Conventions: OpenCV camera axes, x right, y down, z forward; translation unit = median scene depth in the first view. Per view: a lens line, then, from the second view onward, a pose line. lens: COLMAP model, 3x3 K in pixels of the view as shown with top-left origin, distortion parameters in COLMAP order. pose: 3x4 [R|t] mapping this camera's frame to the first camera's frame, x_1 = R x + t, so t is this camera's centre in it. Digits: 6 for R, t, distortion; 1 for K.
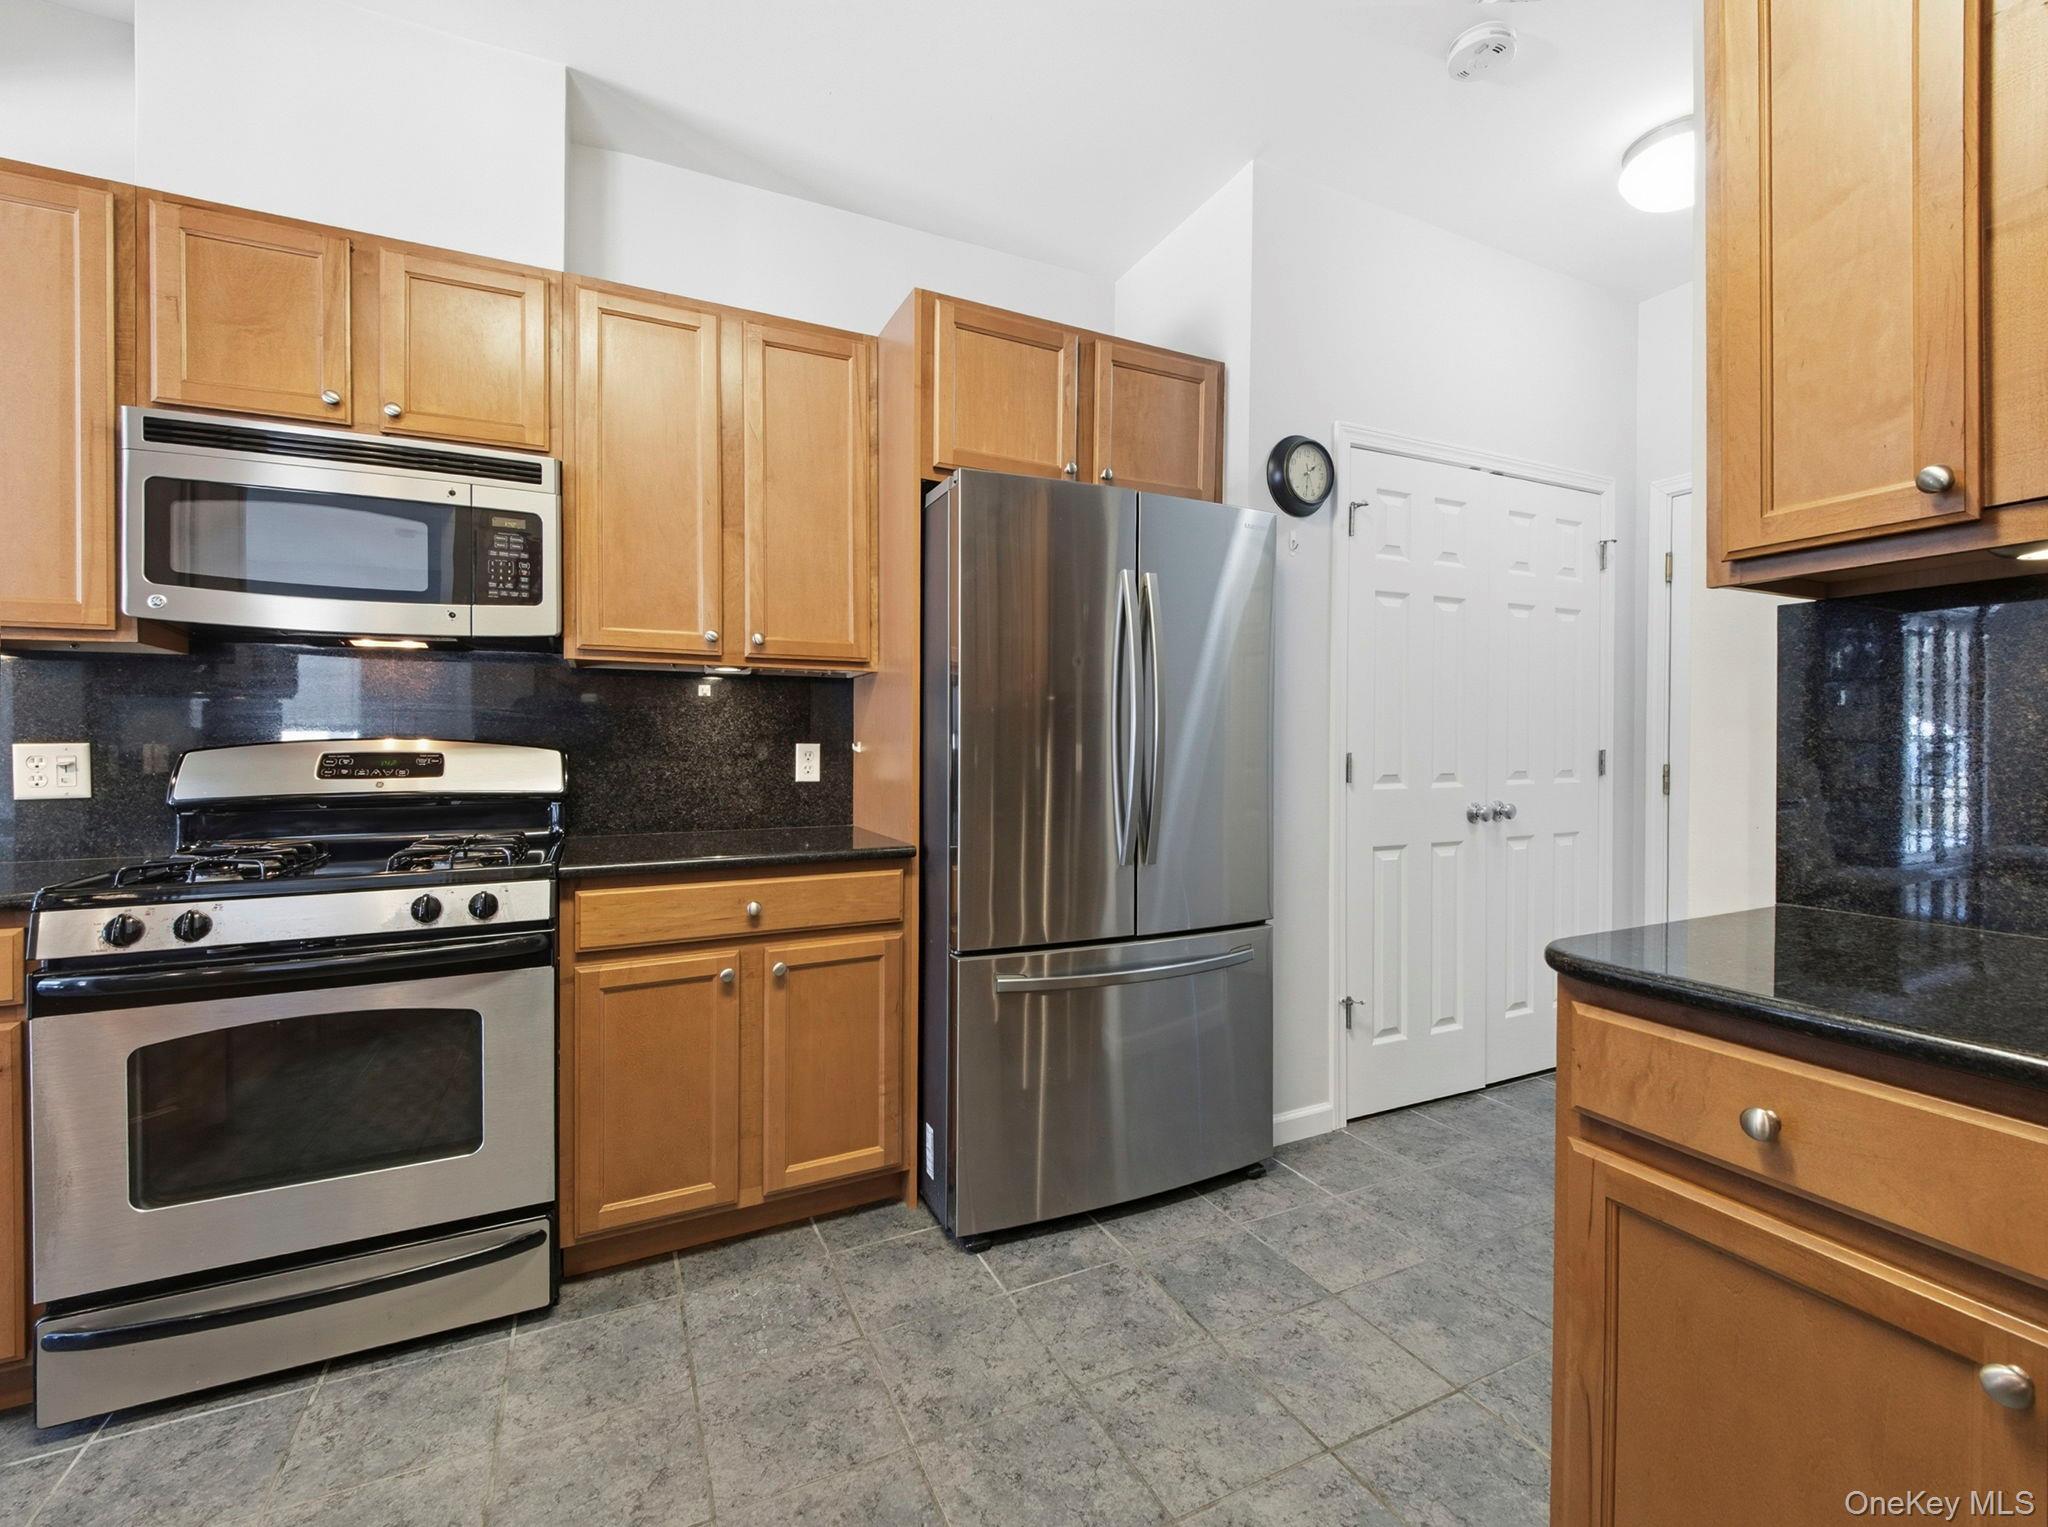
lens RADIAL K [[868.3, 0, 1012.5], [0, 868.3, 758.2], [0, 0, 1]] dist [0.002661, -0.009384]
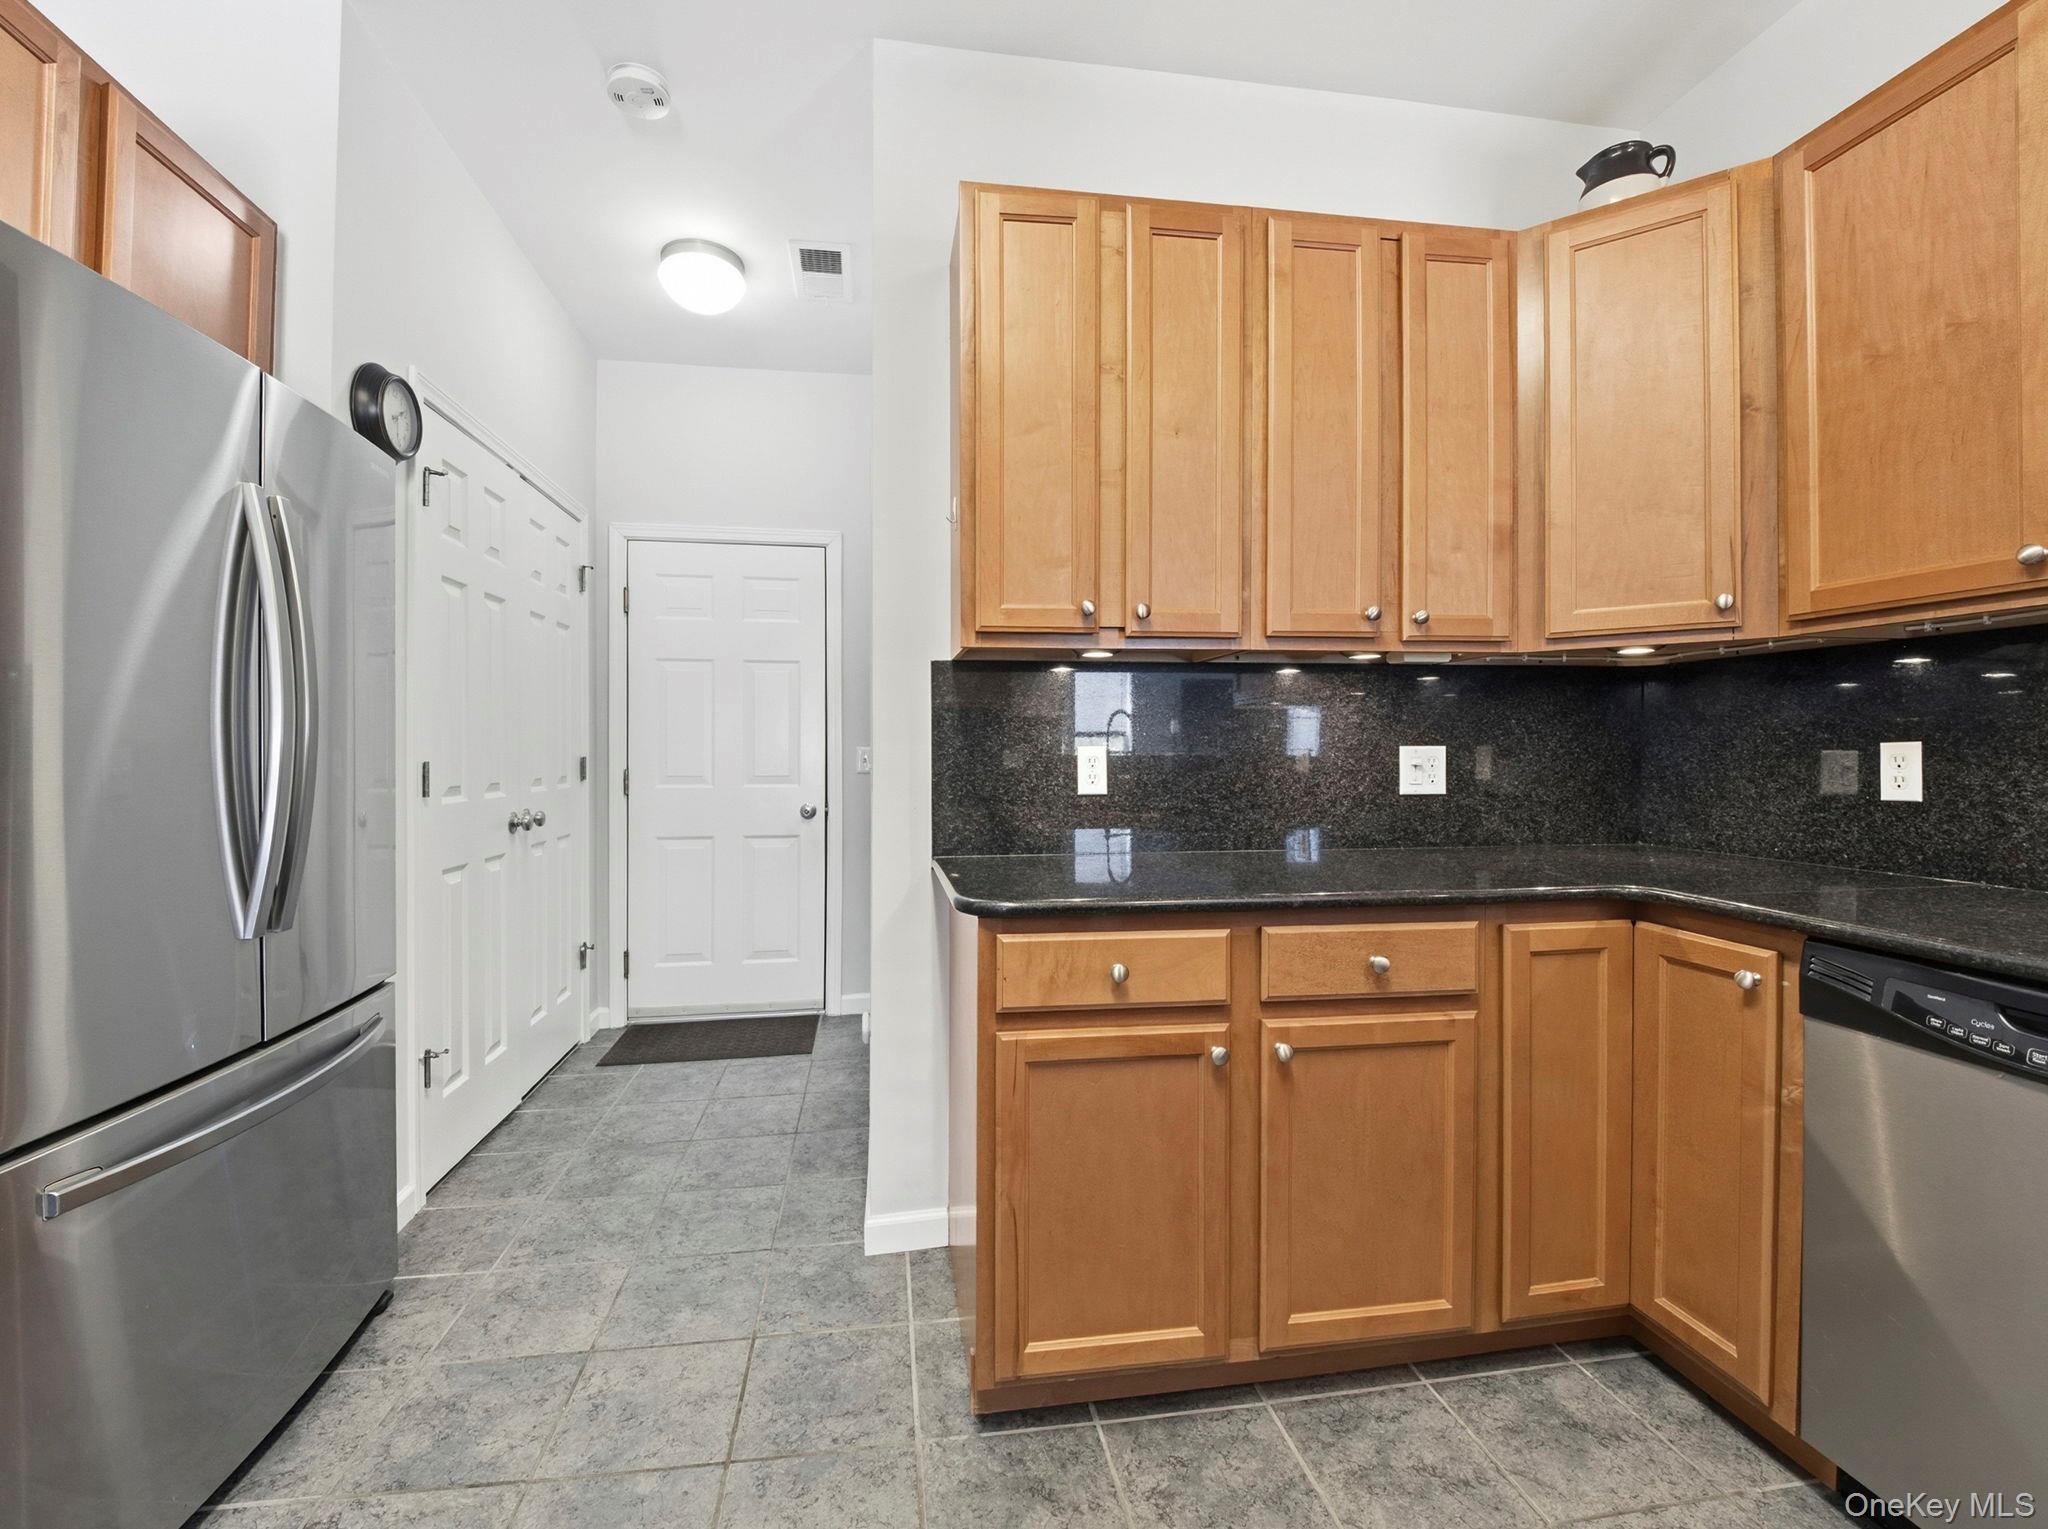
lens RADIAL K [[868.3, 0, 1012.5], [0, 868.3, 759.2], [0, 0, 1]] dist [0.002661, -0.009384]
pose [[0.300332, -0.004316, 0.953825, -1.287663], [0.011920, 0.999929, 0.000772, -0.007962], [-0.953760, 0.011138, 0.300362, 1.028831]]
